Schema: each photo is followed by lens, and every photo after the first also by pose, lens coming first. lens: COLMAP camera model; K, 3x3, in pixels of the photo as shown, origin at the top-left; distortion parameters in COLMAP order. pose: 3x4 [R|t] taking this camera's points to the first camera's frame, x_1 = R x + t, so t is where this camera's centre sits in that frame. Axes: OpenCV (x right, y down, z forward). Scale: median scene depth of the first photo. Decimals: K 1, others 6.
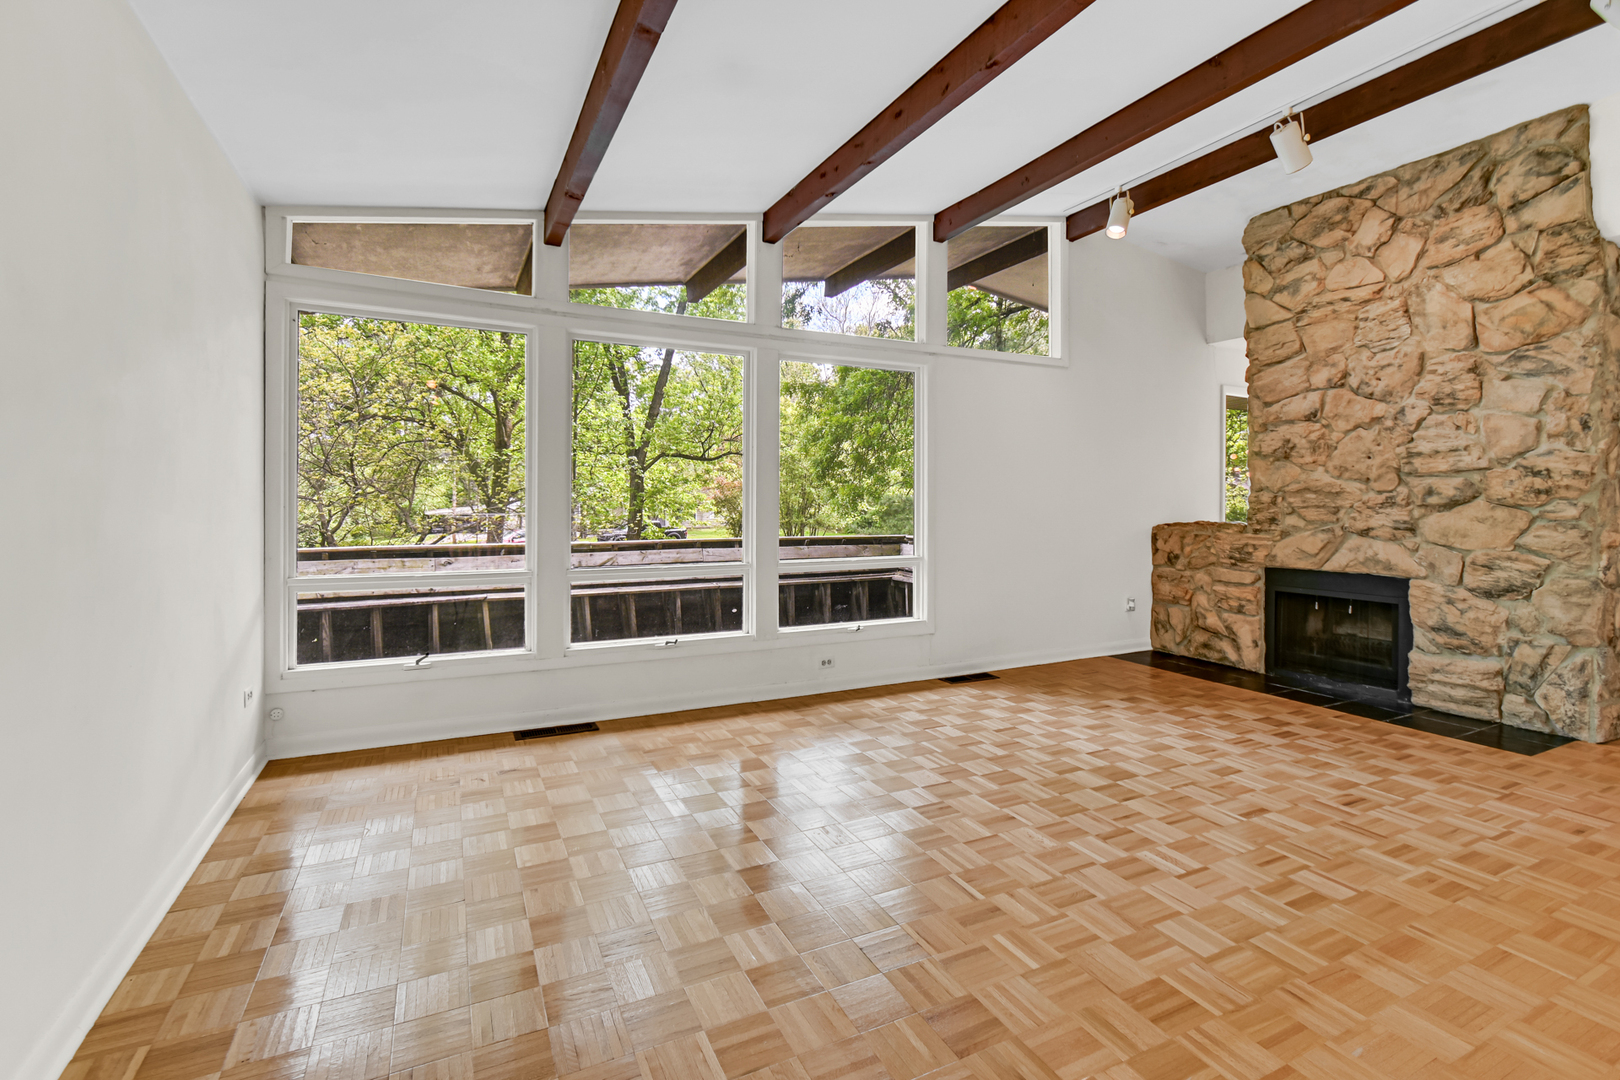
lens RADIAL K [[718.1, 0, 807.0], [0, 718.1, 523.5], [0, 0, 1]] dist [0.003357, -0.000658]
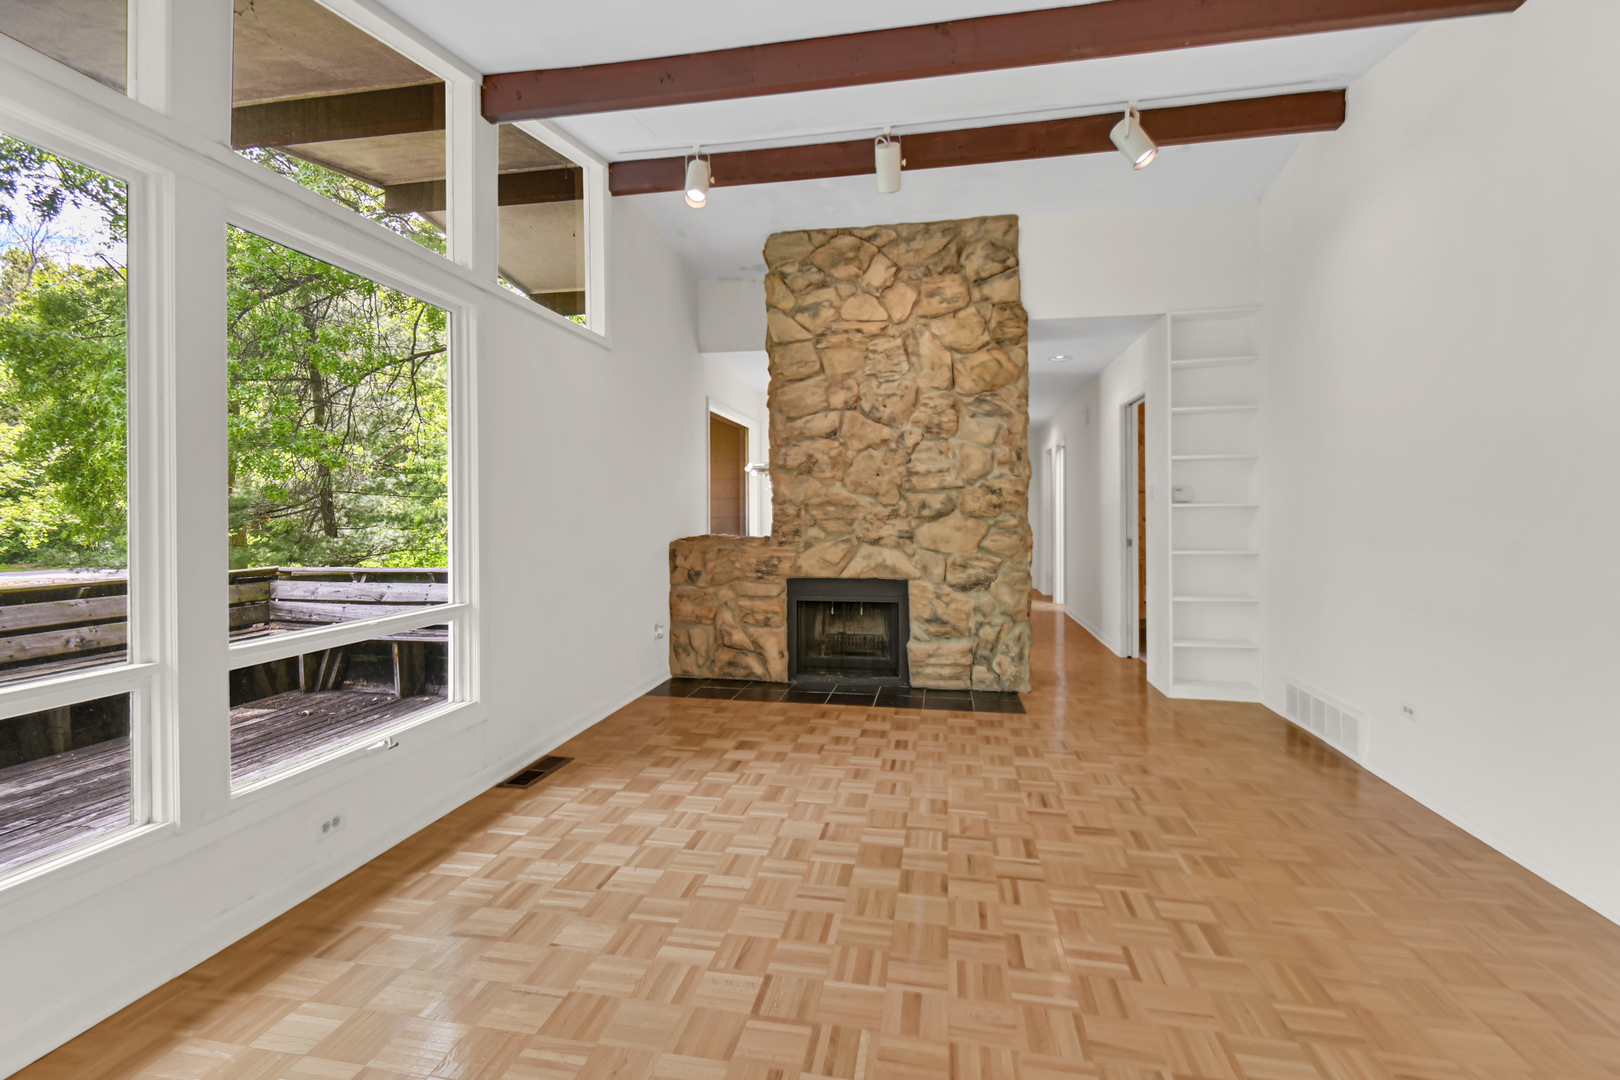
lens RADIAL K [[718.1, 0, 807.0], [0, 718.1, 523.5], [0, 0, 1]] dist [0.003357, -0.000658]
pose [[0.609974, -0.014433, 0.792290, -0.184439], [0.028141, 0.999598, -0.003456, -0.015340], [-0.791922, 0.024404, 0.610135, 0.420448]]
